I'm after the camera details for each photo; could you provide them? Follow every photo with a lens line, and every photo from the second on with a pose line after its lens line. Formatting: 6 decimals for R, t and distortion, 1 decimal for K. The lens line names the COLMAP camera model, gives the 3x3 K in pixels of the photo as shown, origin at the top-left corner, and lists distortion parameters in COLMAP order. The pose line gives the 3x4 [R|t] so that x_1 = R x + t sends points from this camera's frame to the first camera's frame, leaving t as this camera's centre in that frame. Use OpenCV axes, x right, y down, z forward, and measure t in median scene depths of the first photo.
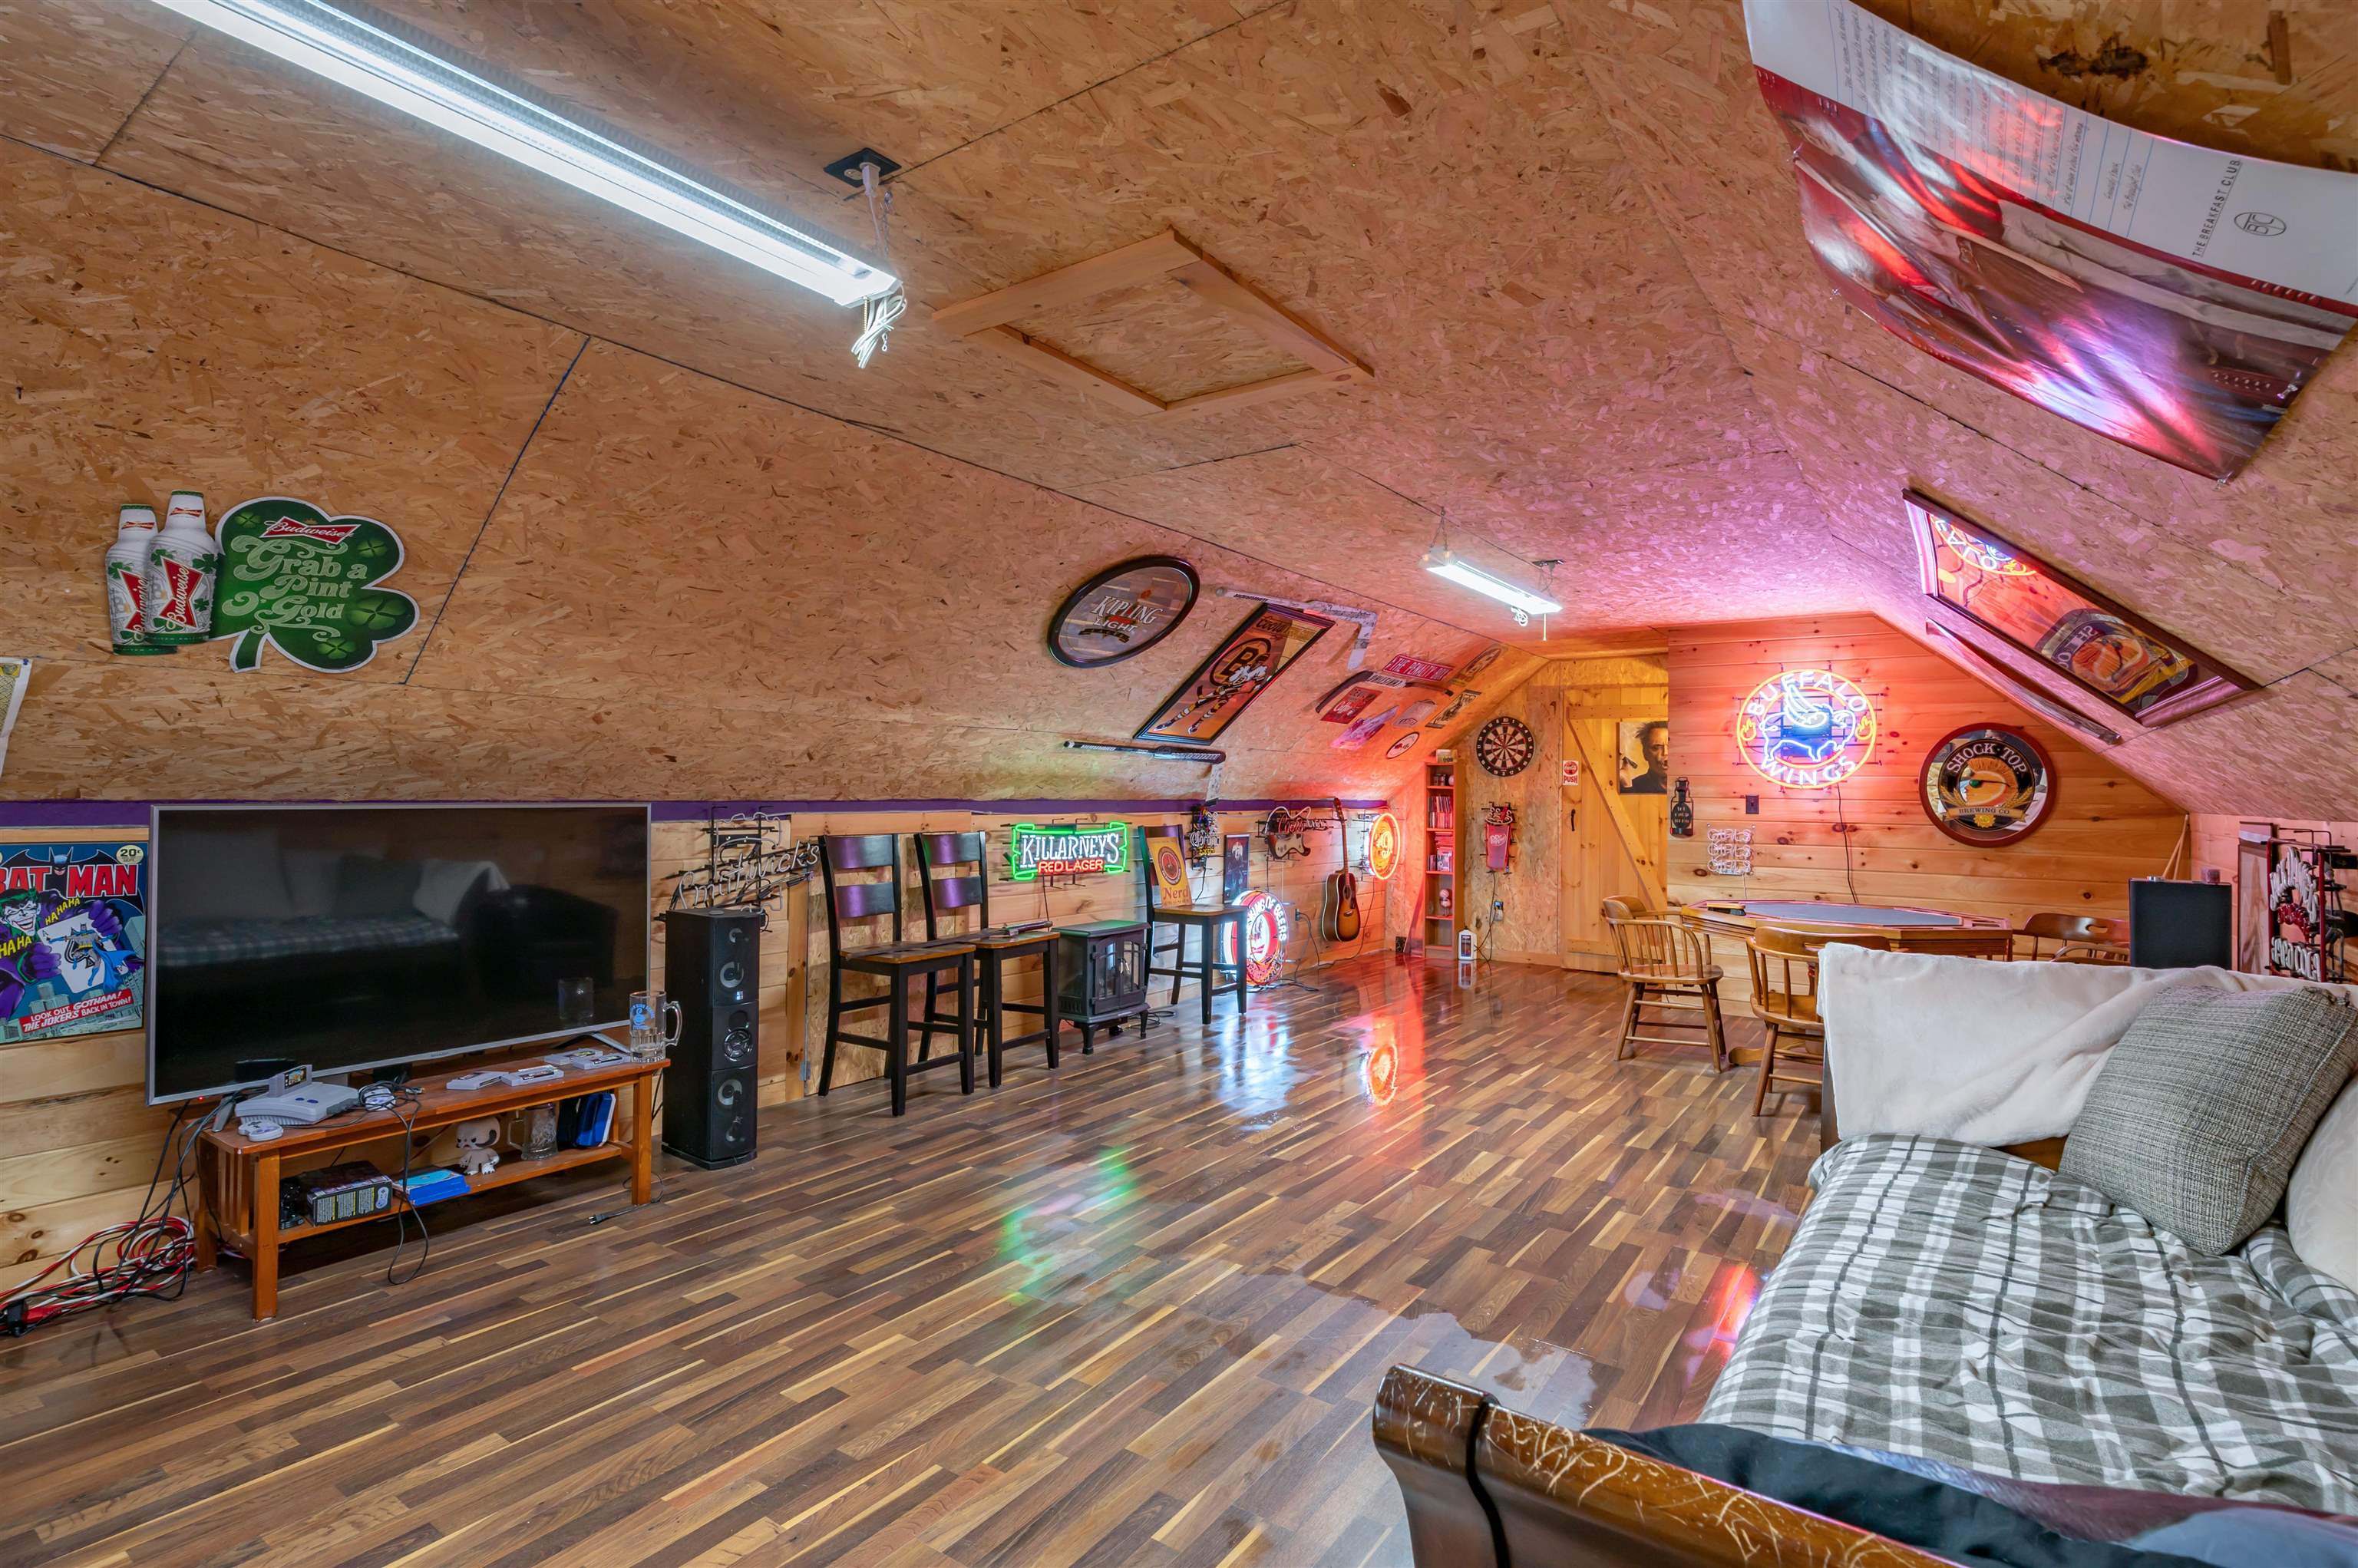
lens RADIAL K [[1129.5, 0, 1187.1], [0, 1129.5, 786.4], [0, 0, 1]] dist [0.000326, 0.000366]
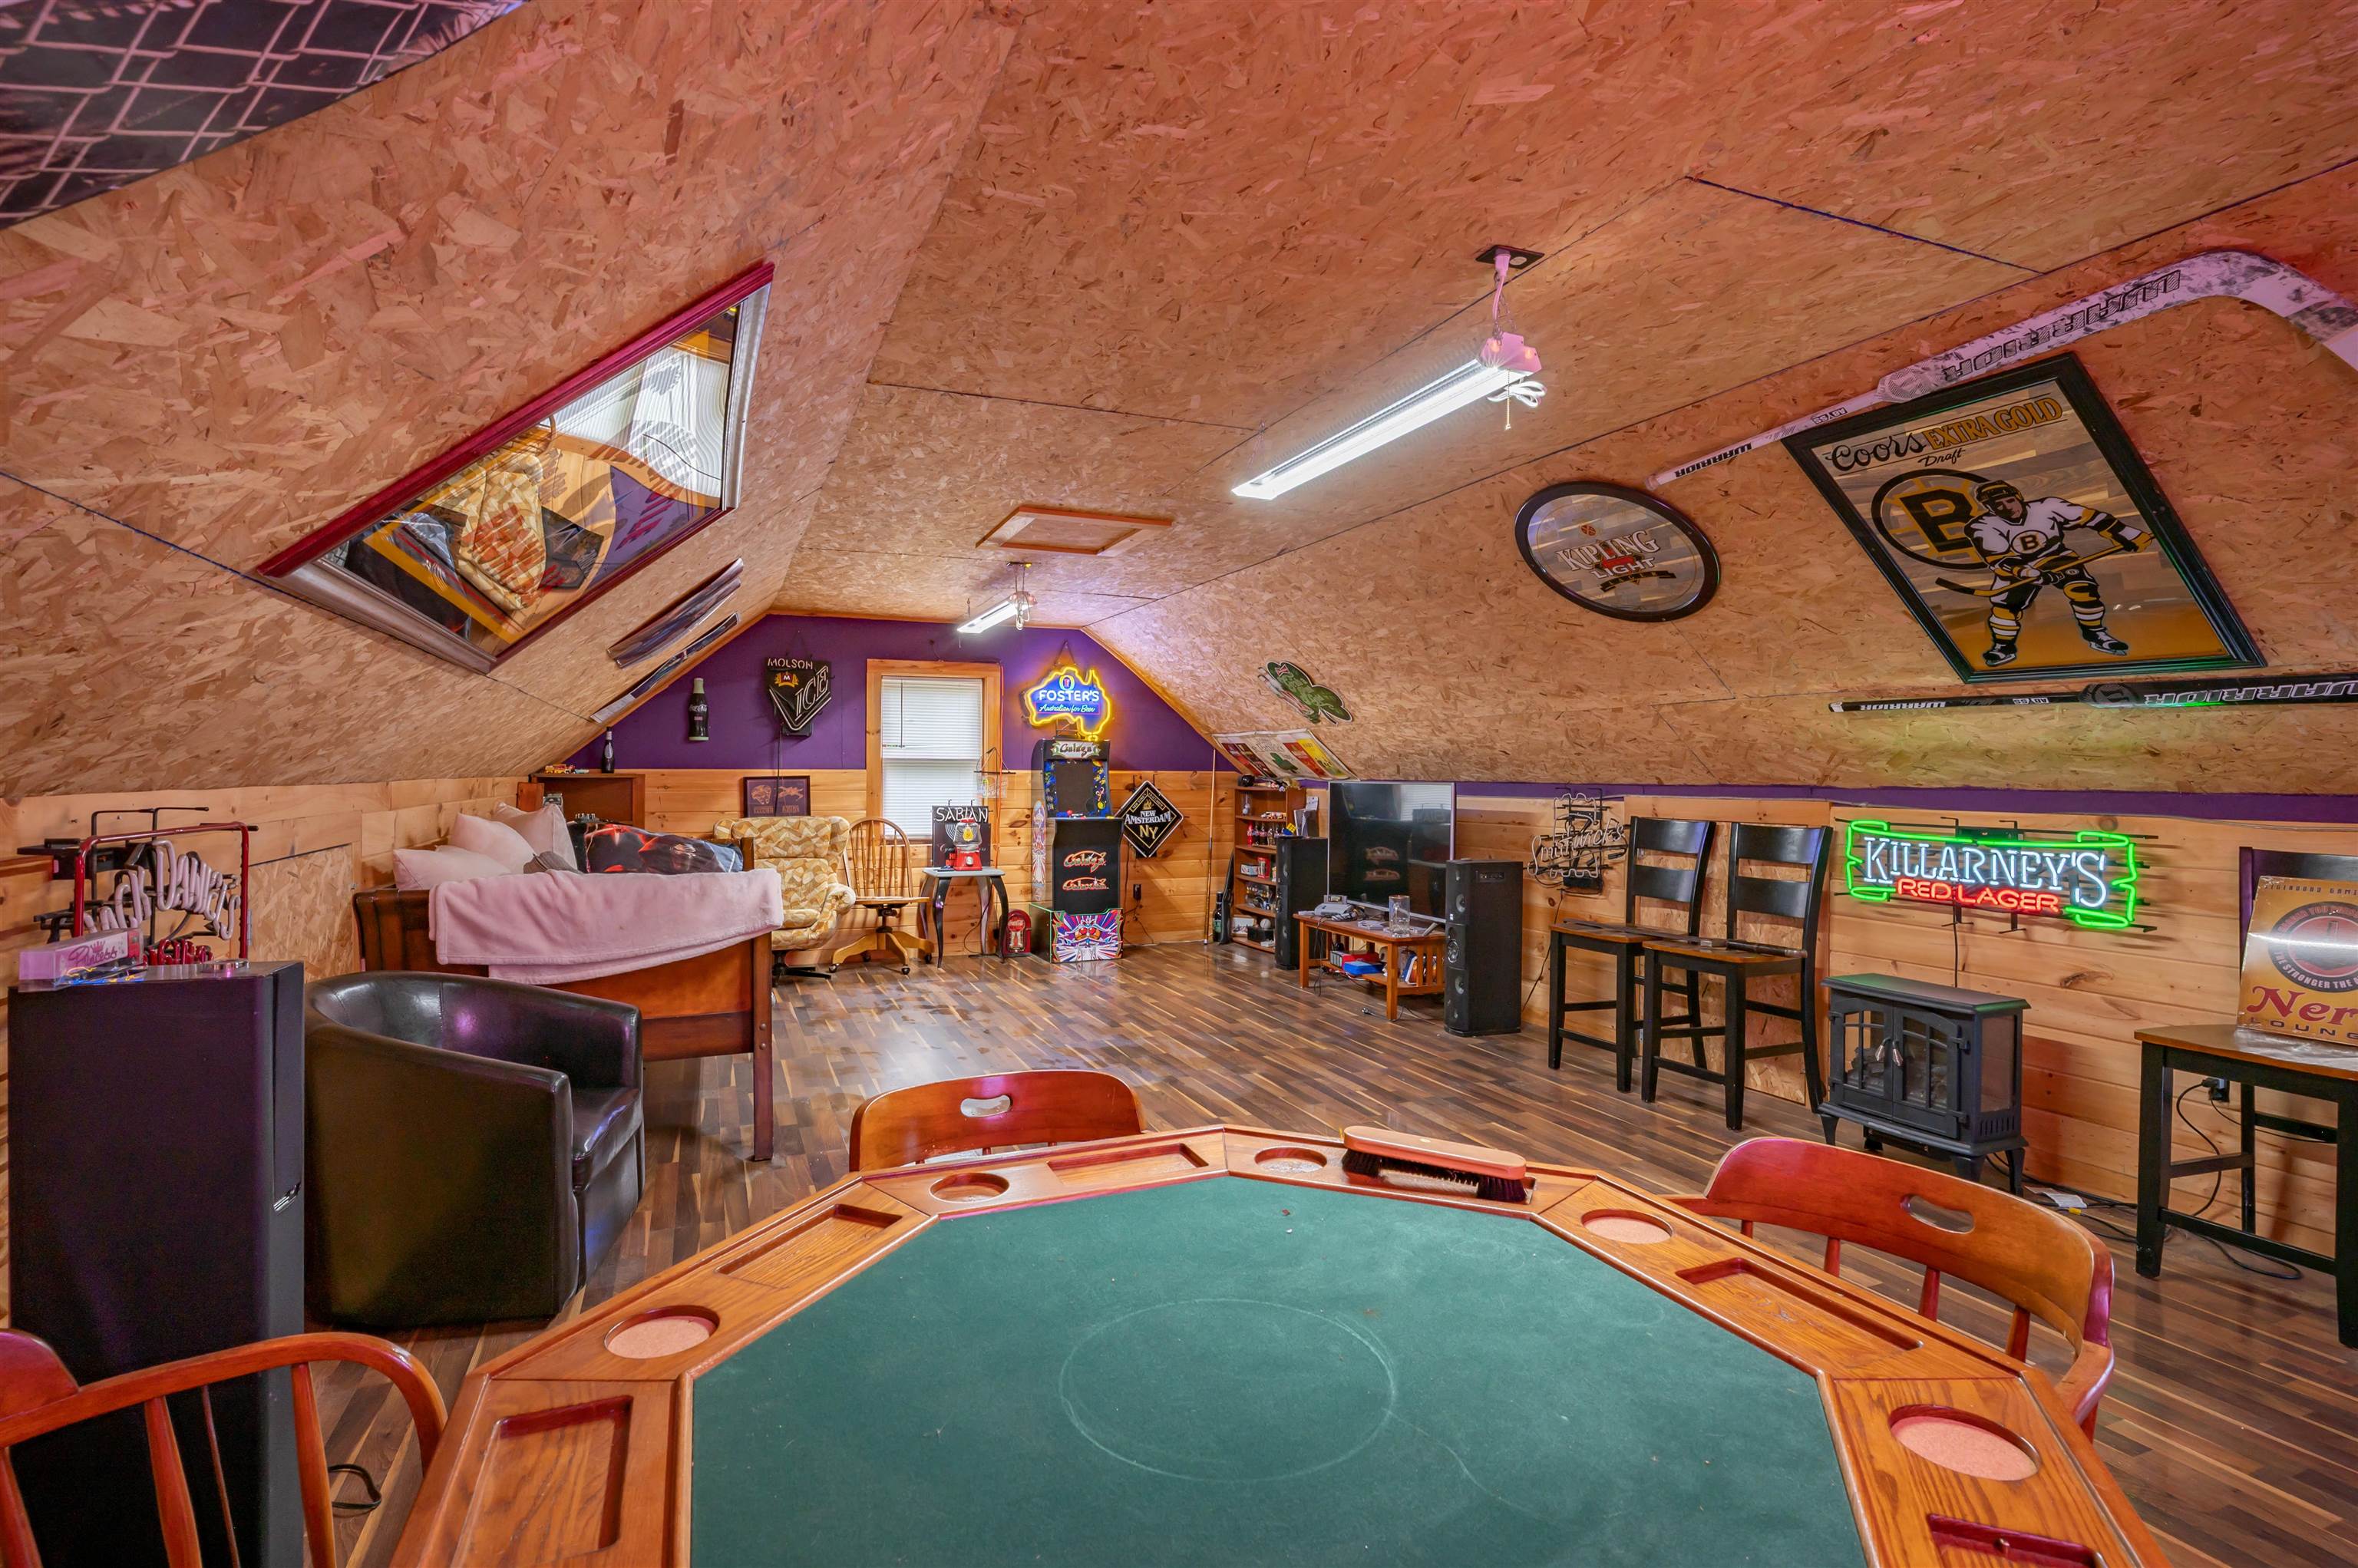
lens RADIAL K [[1129.5, 0, 1188.8], [0, 1129.5, 779.4], [0, 0, 1]] dist [0.000326, 0.000366]
pose [[-0.524250, -0.007003, -0.851536, 0.623170], [-0.005704, 0.999973, -0.004712, 0.011623], [0.851545, 0.002387, -0.524275, 0.909432]]
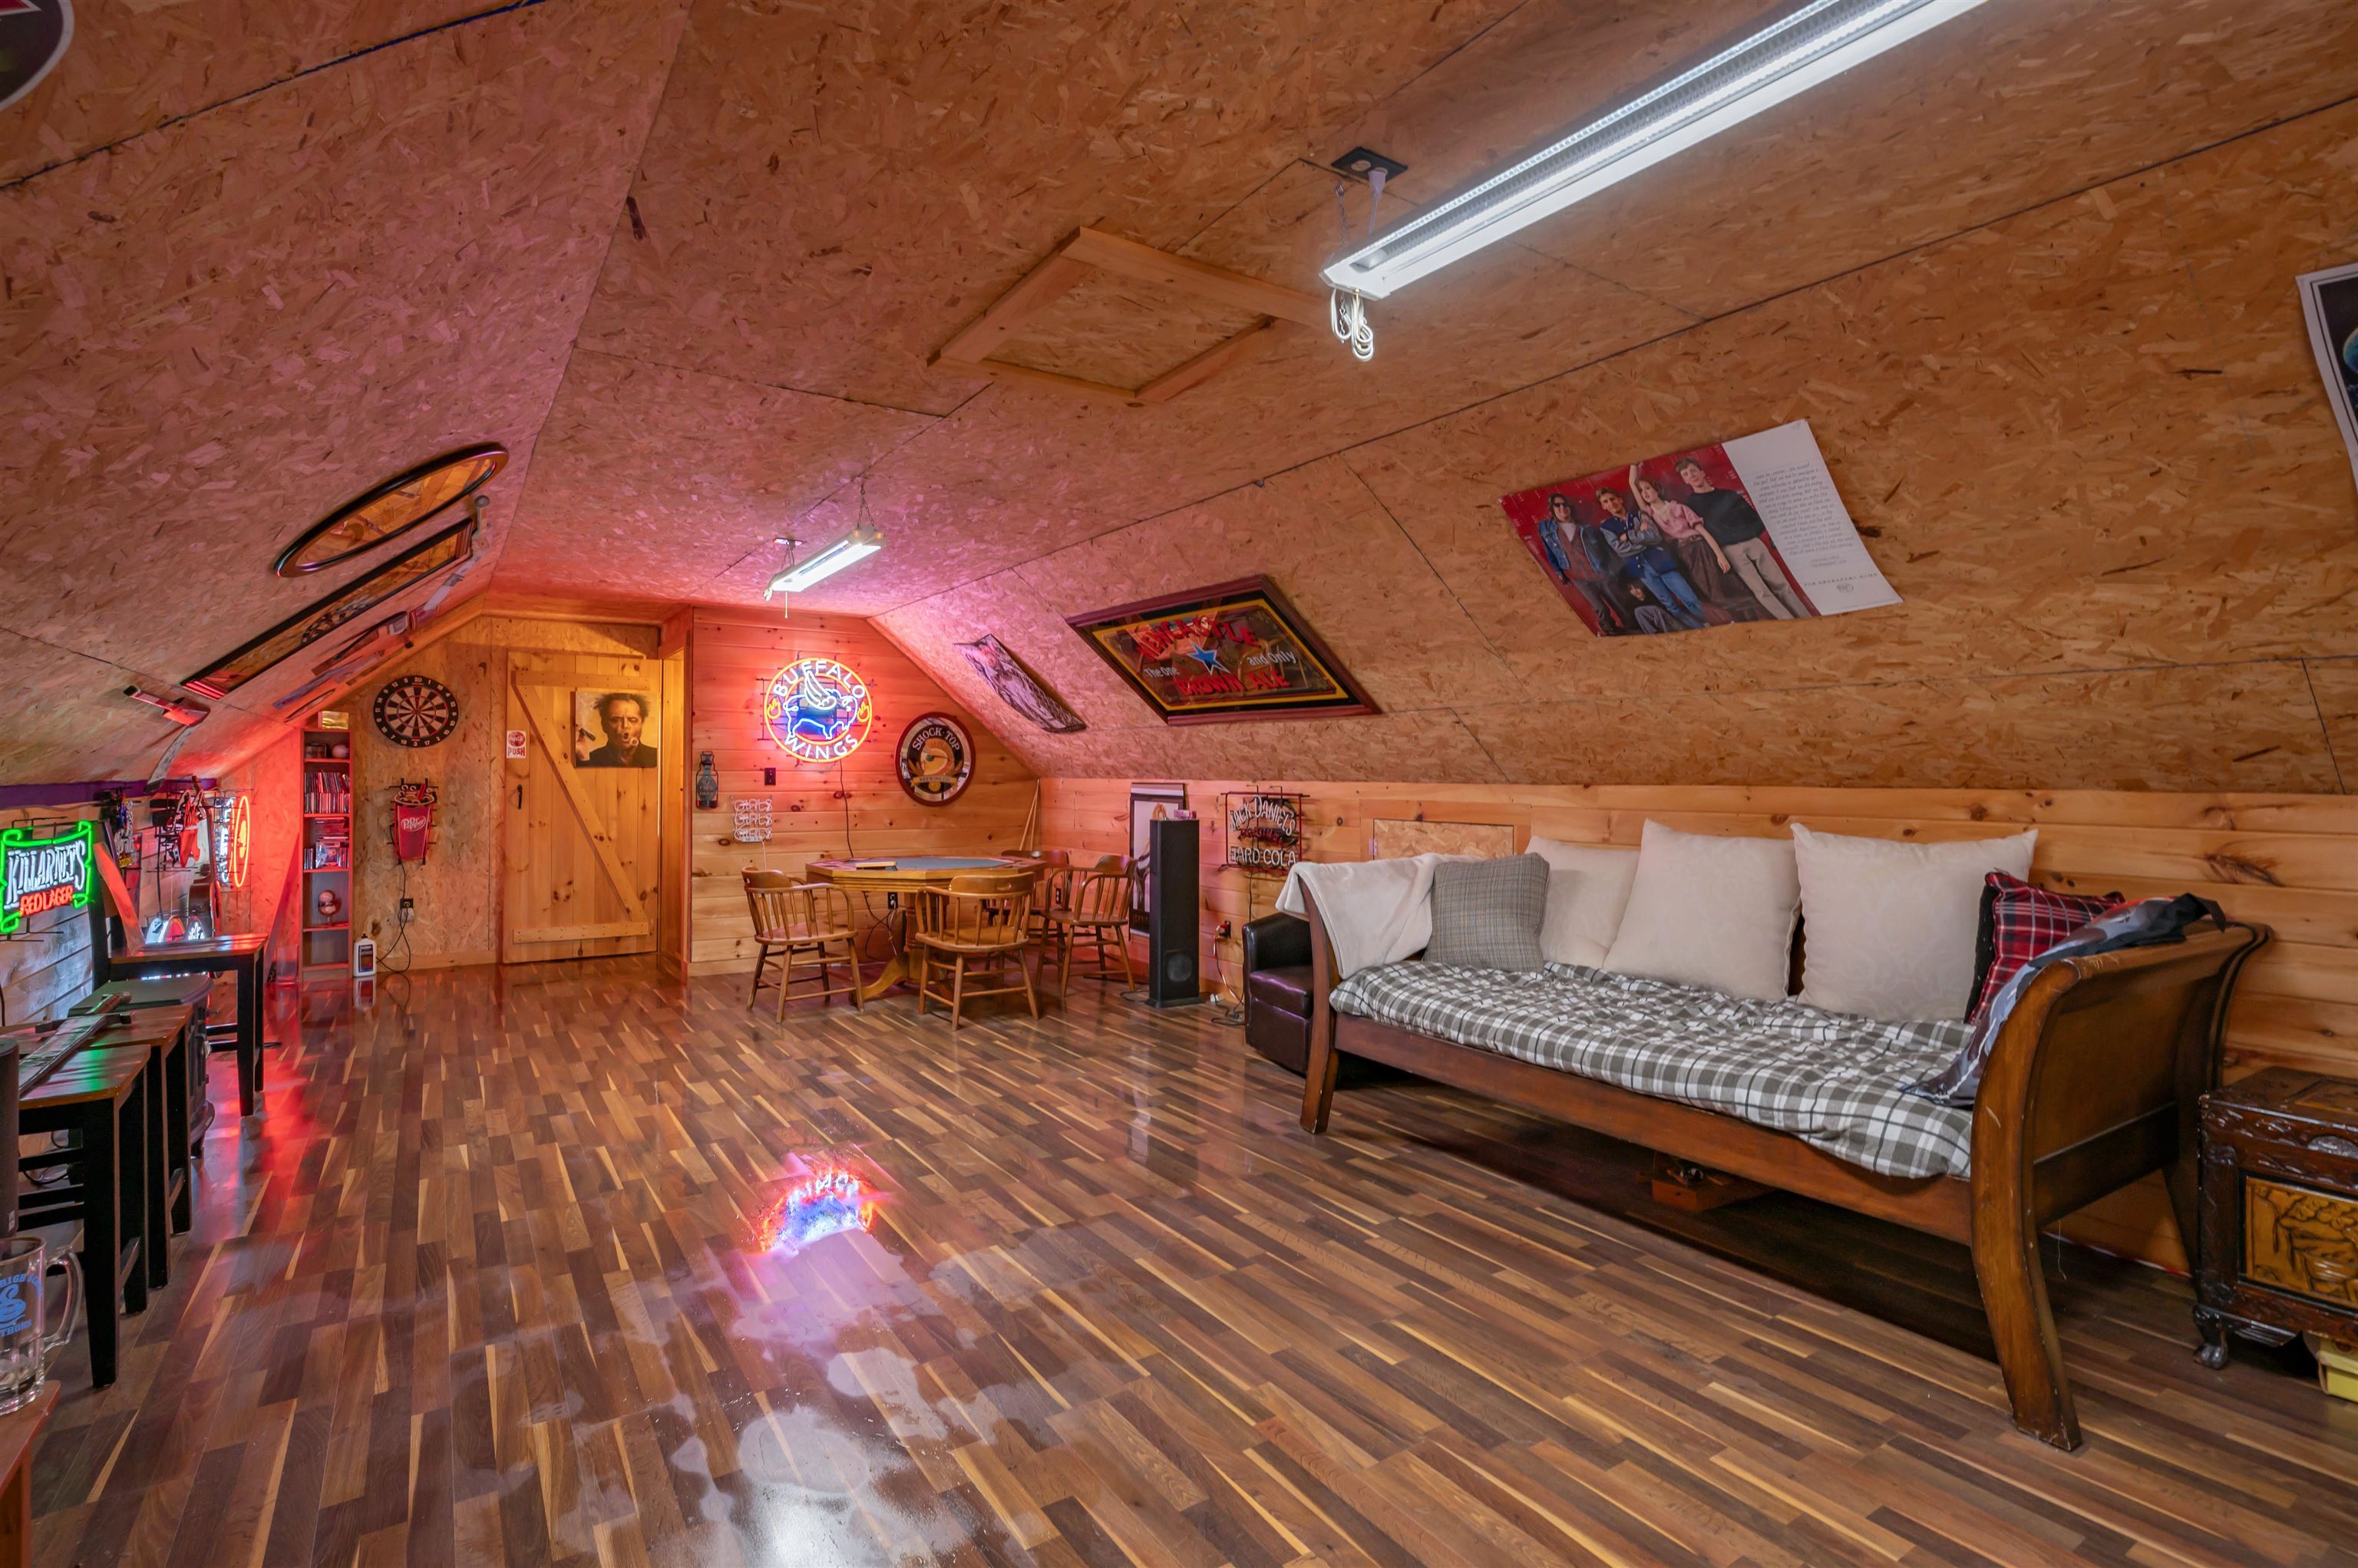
lens RADIAL K [[1129.5, 0, 1180.3], [0, 1129.5, 783.3], [0, 0, 1]] dist [0.000326, 0.000366]
pose [[0.364087, -0.020219, 0.931145, -0.400225], [-0.002435, 0.999740, 0.022661, -0.003621], [-0.931362, -0.010518, 0.363943, 0.240378]]
